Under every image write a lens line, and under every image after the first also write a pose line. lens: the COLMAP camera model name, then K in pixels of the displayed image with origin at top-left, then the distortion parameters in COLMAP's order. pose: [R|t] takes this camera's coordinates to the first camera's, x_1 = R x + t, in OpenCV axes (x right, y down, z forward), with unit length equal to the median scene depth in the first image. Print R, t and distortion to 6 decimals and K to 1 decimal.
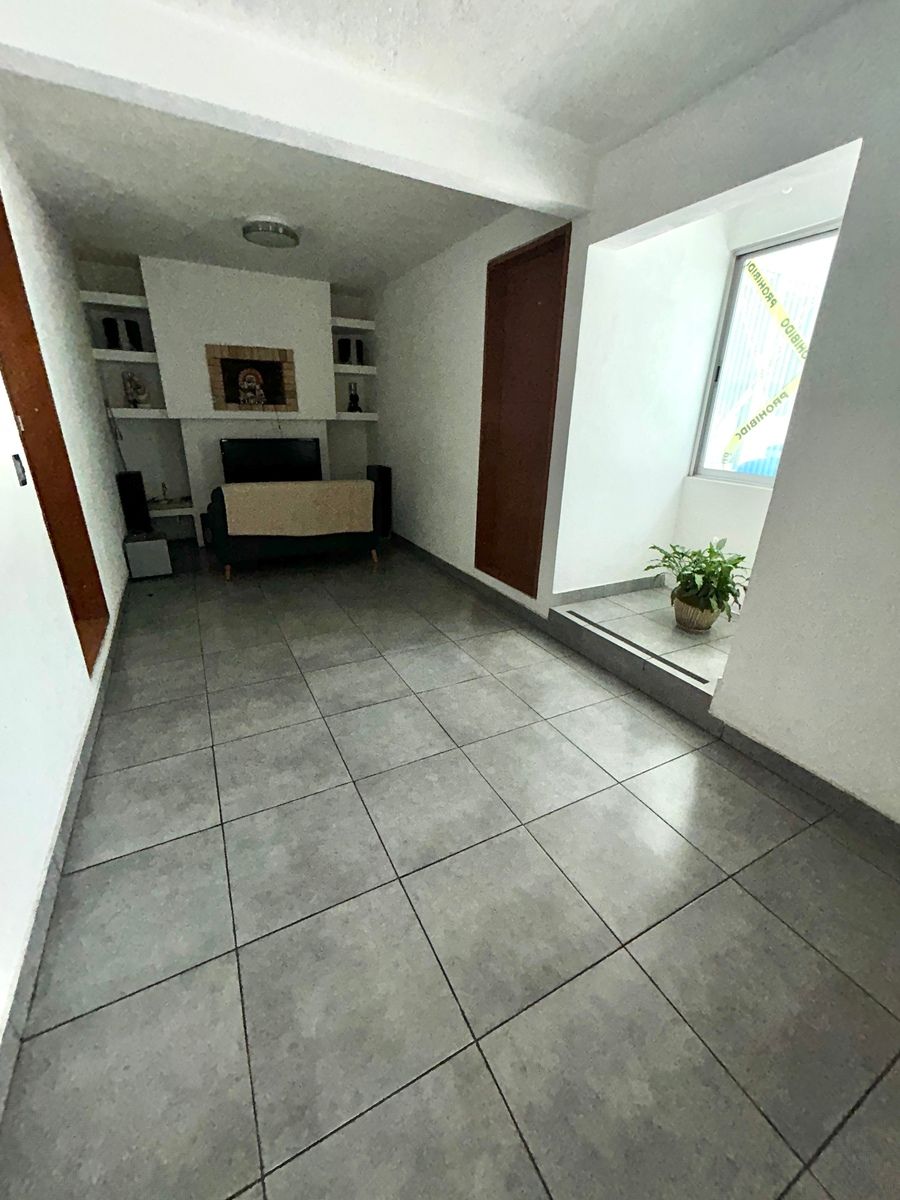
lens RADIAL K [[484.0, 0, 445.4], [0, 484.0, 599.0], [0, 0, 1]] dist [0.000751, 0.000179]
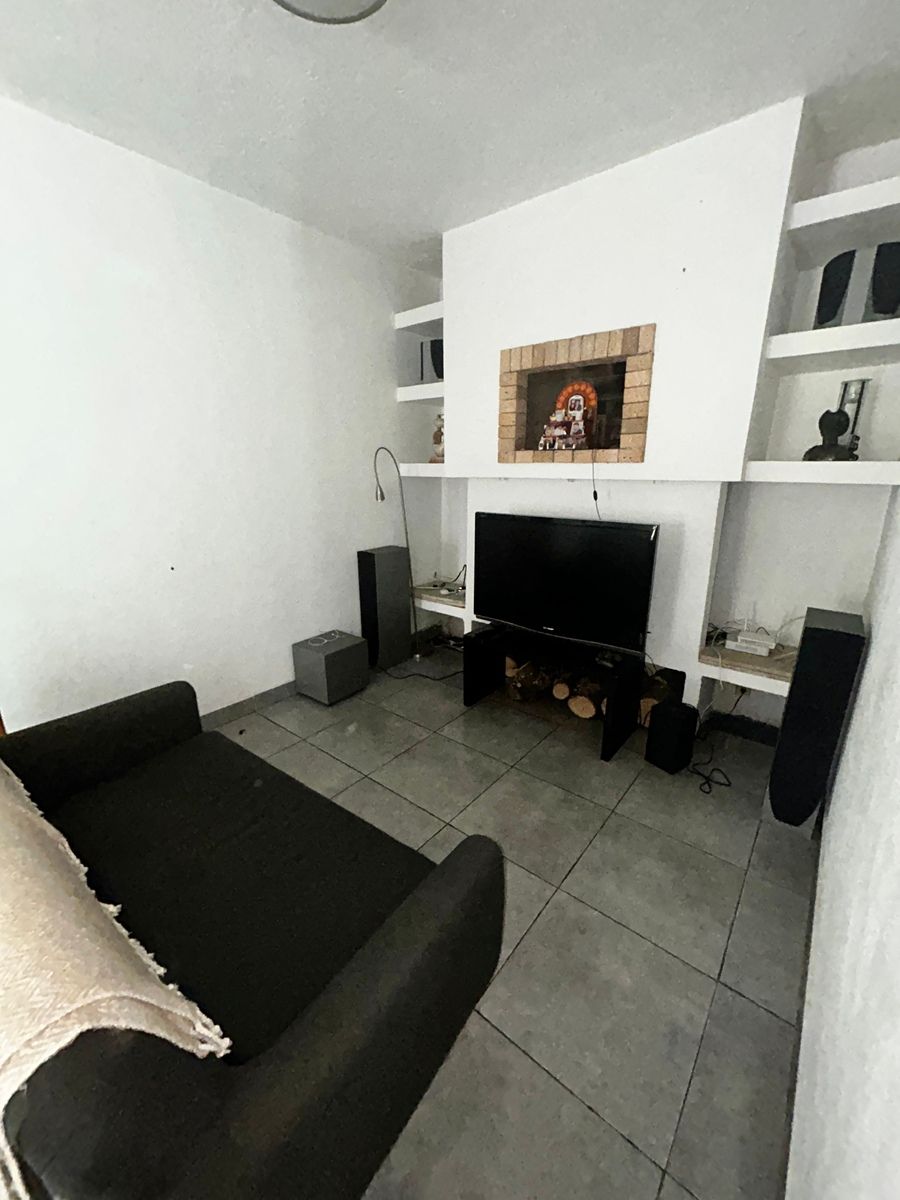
lens RADIAL K [[484.0, 0, 454.0], [0, 484.0, 601.6], [0, 0, 1]] dist [0.000751, 0.000179]
pose [[0.421771, 0.230860, -0.876820, 0.042116], [-0.319602, 0.942828, 0.094503, -0.246140], [0.848507, 0.240375, 0.471440, 0.655301]]
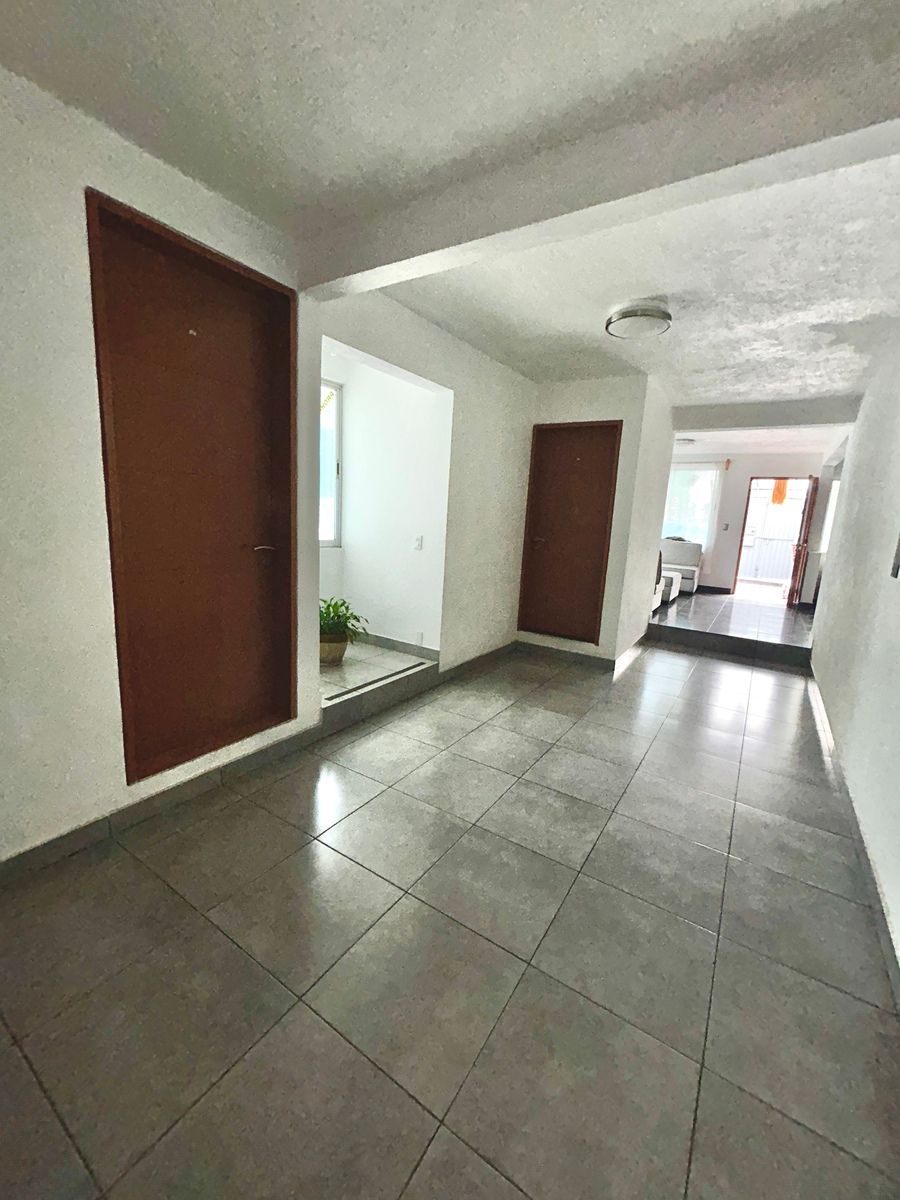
lens RADIAL K [[484.0, 0, 444.6], [0, 484.0, 603.6], [0, 0, 1]] dist [0.000751, 0.000179]
pose [[-0.479276, -0.211071, 0.851906, -1.616102], [0.254597, 0.895478, 0.365102, -1.122815], [-0.839925, 0.391877, -0.375443, 2.872716]]
